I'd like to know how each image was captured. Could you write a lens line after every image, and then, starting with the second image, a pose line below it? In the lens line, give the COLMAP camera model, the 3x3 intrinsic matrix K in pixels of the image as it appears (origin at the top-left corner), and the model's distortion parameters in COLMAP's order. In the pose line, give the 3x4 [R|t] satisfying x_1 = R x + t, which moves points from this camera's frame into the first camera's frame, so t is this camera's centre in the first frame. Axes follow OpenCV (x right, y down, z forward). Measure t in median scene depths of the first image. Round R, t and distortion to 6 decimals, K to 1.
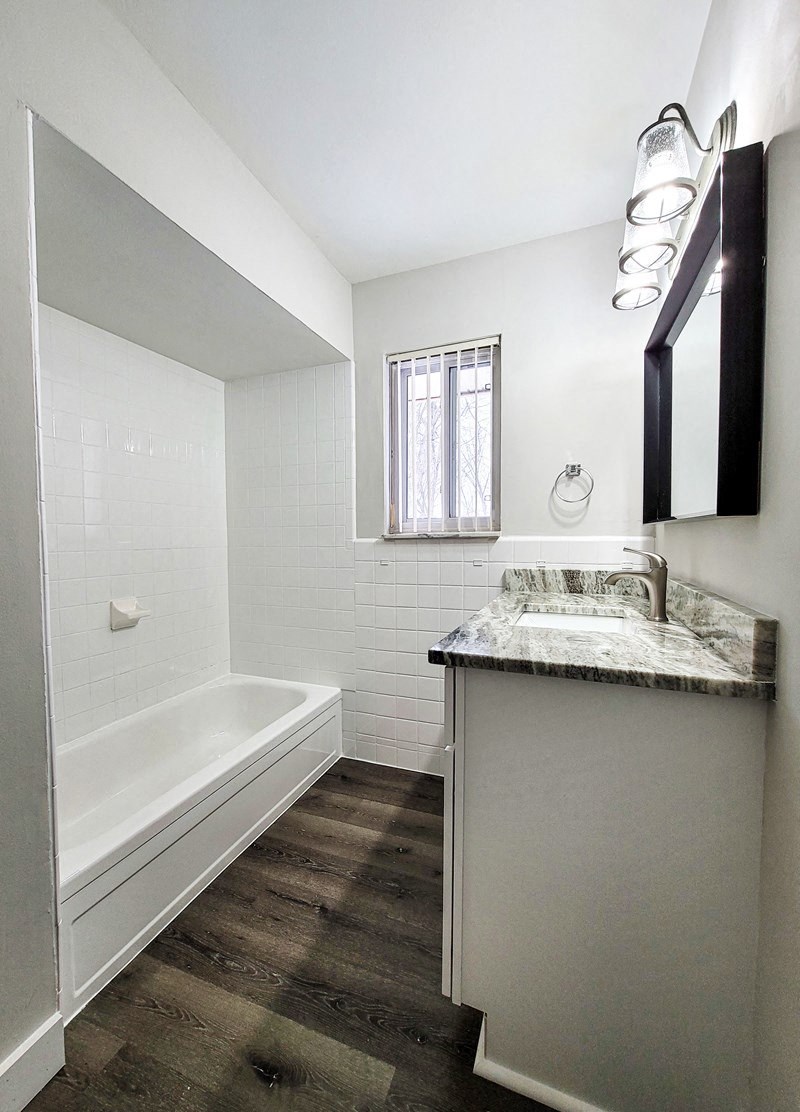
lens RADIAL K [[457.8, 0, 400.0], [0, 457.8, 556.0], [0, 0, 1]] dist [-0.003288, 0.000303]
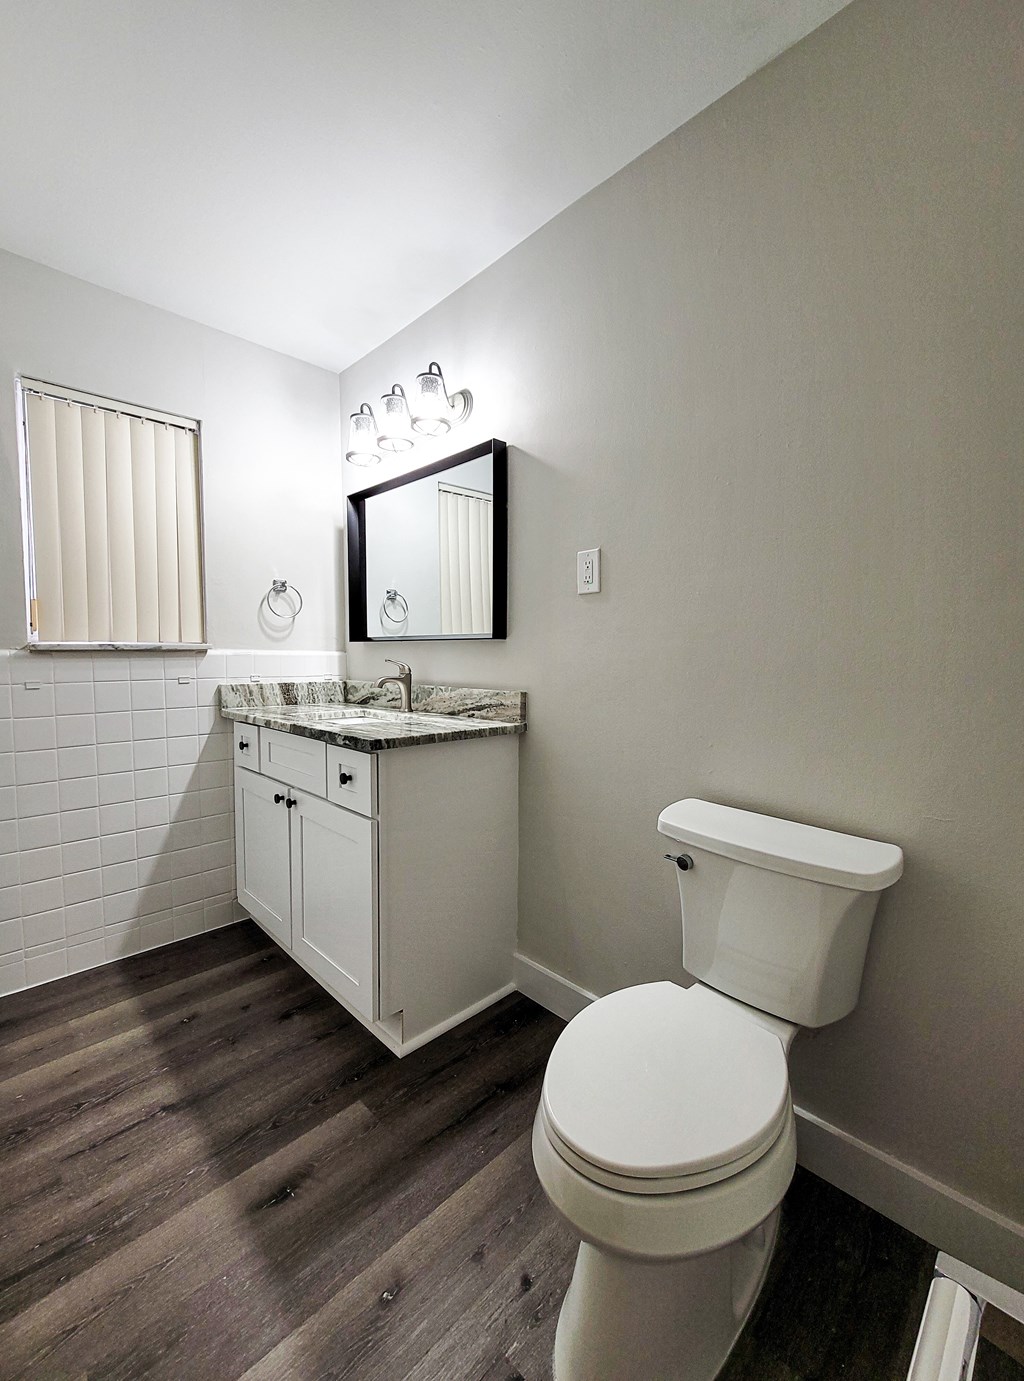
lens RADIAL K [[556.5, 0, 512.0], [0, 556.5, 690.5], [0, 0, 1]] dist [0.000732, 0.000070]
pose [[0.391134, -0.052058, 0.918860, -0.637108], [0.032843, 0.998553, 0.042593, 0.011625], [-0.919747, 0.013519, 0.392278, 0.035619]]
